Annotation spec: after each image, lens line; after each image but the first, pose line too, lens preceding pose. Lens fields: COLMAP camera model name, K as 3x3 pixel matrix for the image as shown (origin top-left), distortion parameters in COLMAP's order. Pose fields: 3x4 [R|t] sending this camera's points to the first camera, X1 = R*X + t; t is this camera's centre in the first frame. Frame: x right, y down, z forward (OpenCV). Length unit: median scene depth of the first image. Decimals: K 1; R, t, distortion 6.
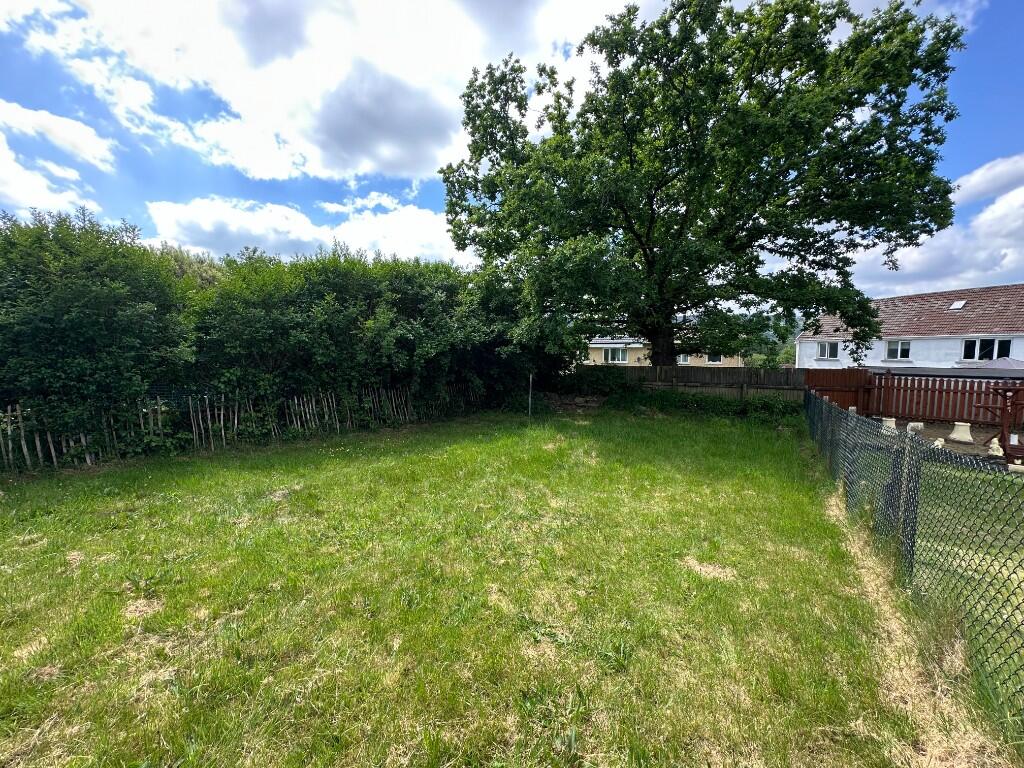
lens RADIAL K [[411.4, 0, 512.0], [0, 411.4, 384.0], [0, 0, 1]] dist [0.001138, 0.000116]
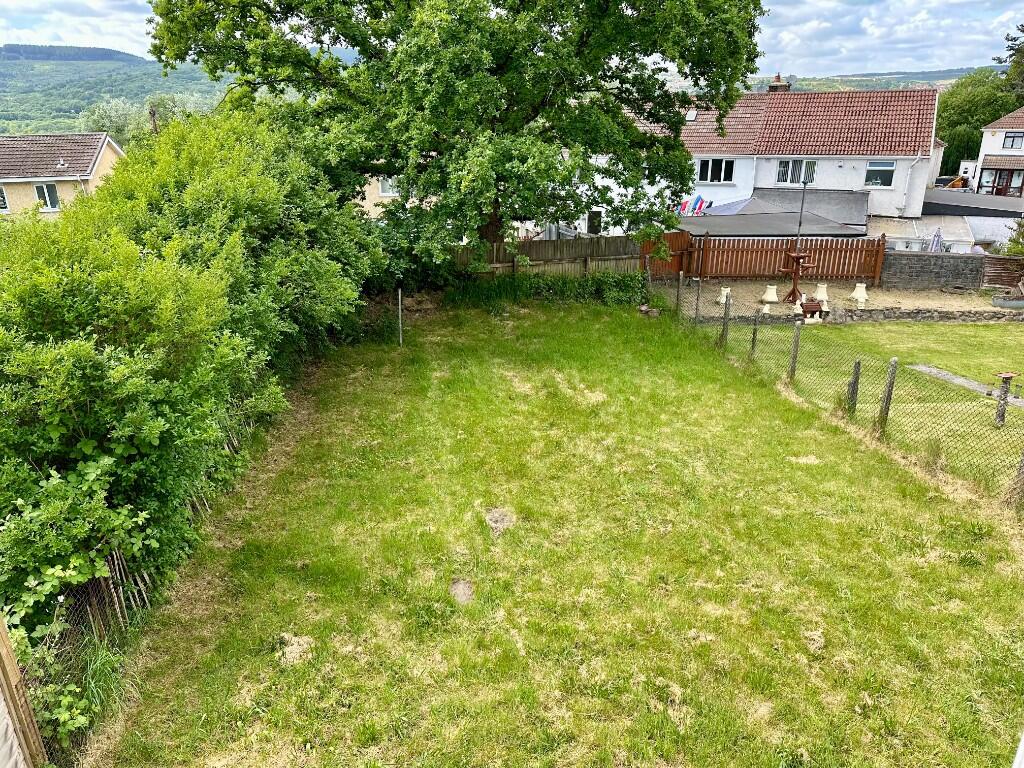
lens RADIAL K [[714.4, 0, 512.0], [0, 714.4, 384.0], [0, 0, 1]] dist [0.050932, -0.000120]
pose [[0.768940, -0.235011, 0.594559, -0.572701], [0.069587, 0.955227, 0.287574, -0.206885], [-0.635522, -0.179754, 0.750866, -0.099473]]
